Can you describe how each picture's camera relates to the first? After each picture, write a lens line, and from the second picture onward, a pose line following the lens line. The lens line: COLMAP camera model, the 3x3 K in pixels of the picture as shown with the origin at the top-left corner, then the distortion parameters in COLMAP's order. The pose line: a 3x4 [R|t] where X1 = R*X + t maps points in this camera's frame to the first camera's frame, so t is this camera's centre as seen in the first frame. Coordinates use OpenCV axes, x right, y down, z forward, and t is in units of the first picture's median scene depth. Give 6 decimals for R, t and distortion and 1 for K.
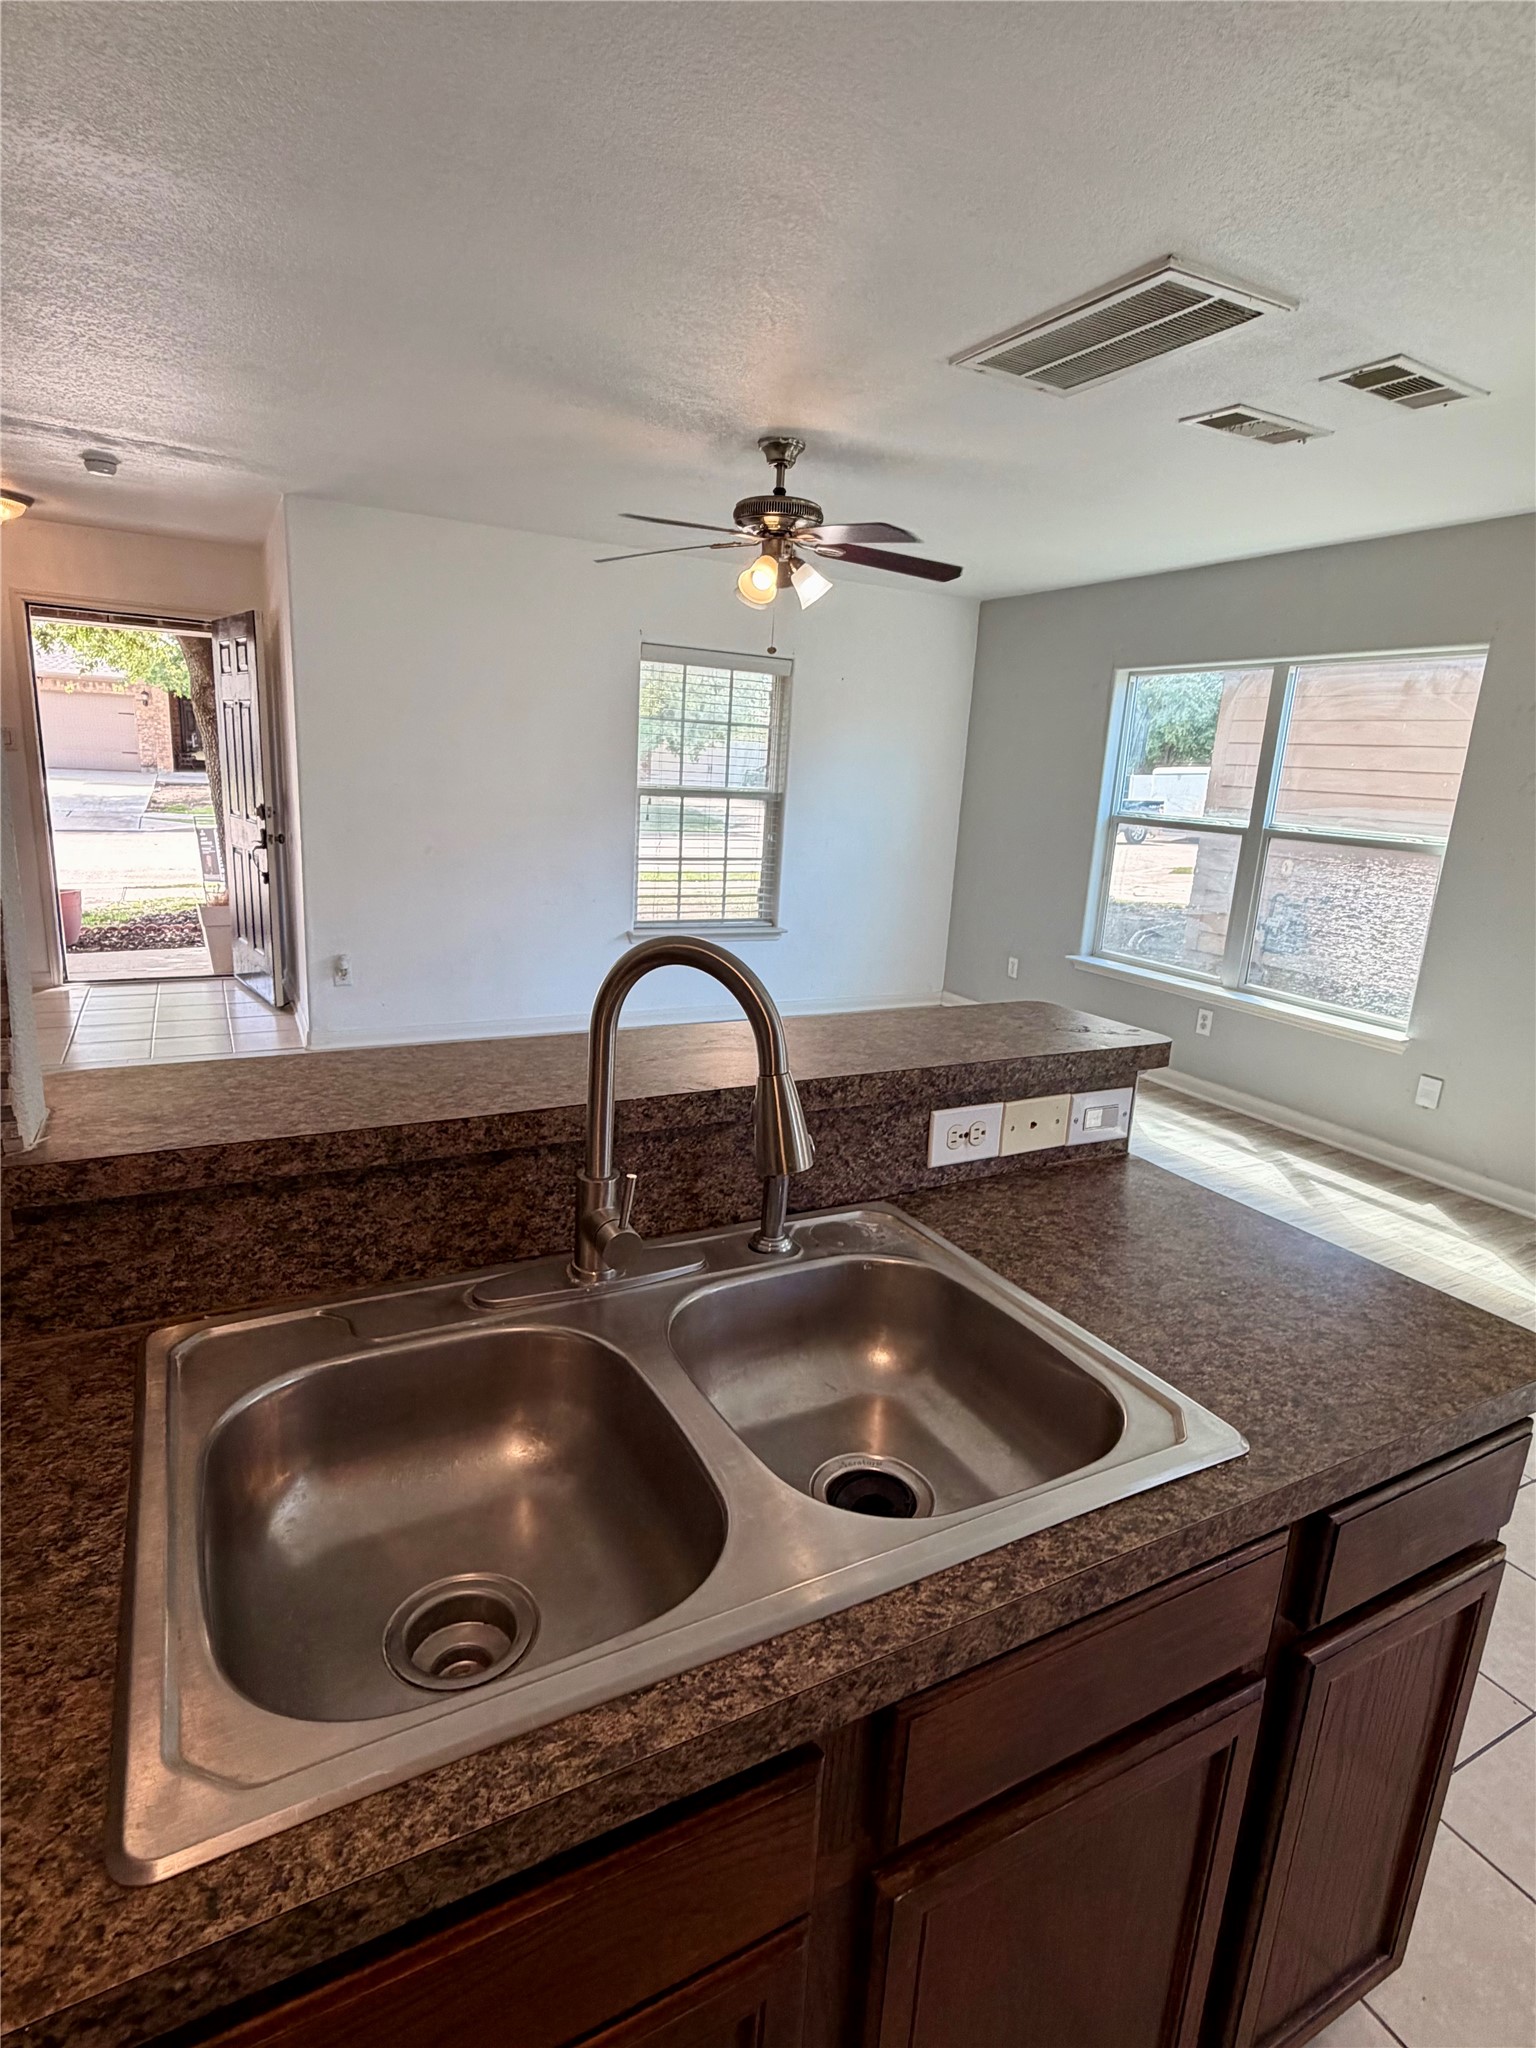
lens RADIAL K [[1051.9, 0, 769.3], [0, 1051.9, 1016.8], [0, 0, 1]] dist [0.000685, 0.000857]
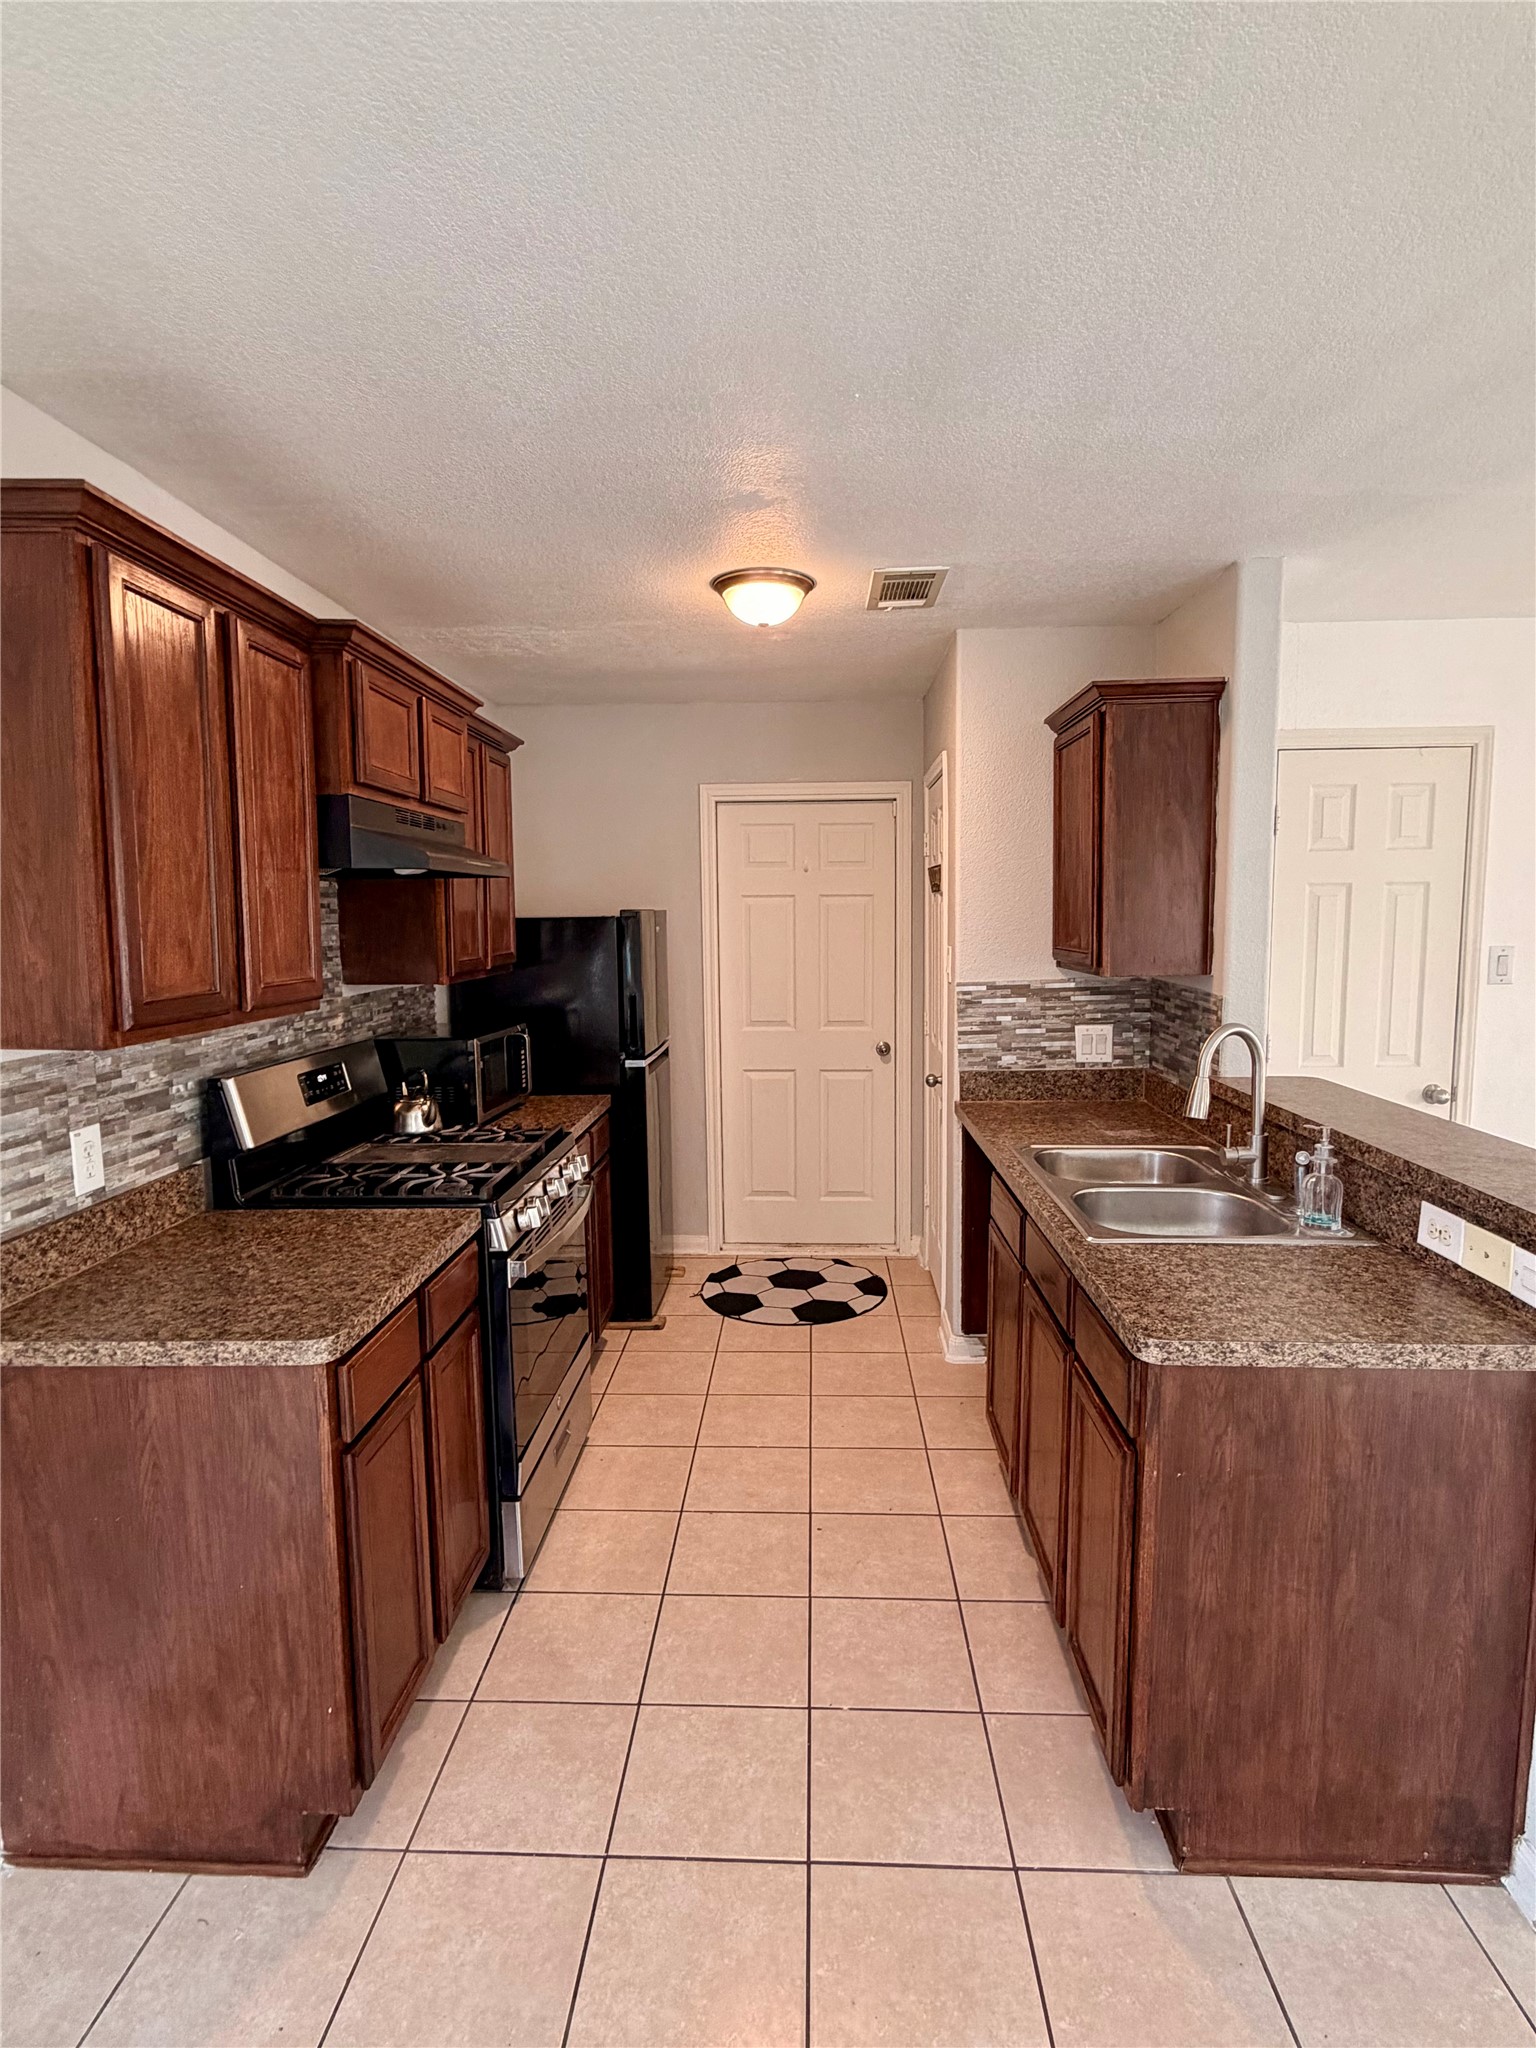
lens RADIAL K [[1051.9, 0, 770.8], [0, 1051.9, 1021.1], [0, 0, 1]] dist [0.000685, 0.000857]
pose [[-0.504273, 0.040302, -0.862603, 1.733719], [-0.220733, 0.959710, 0.173878, -0.182262], [0.834857, 0.278087, -0.475060, 0.869593]]
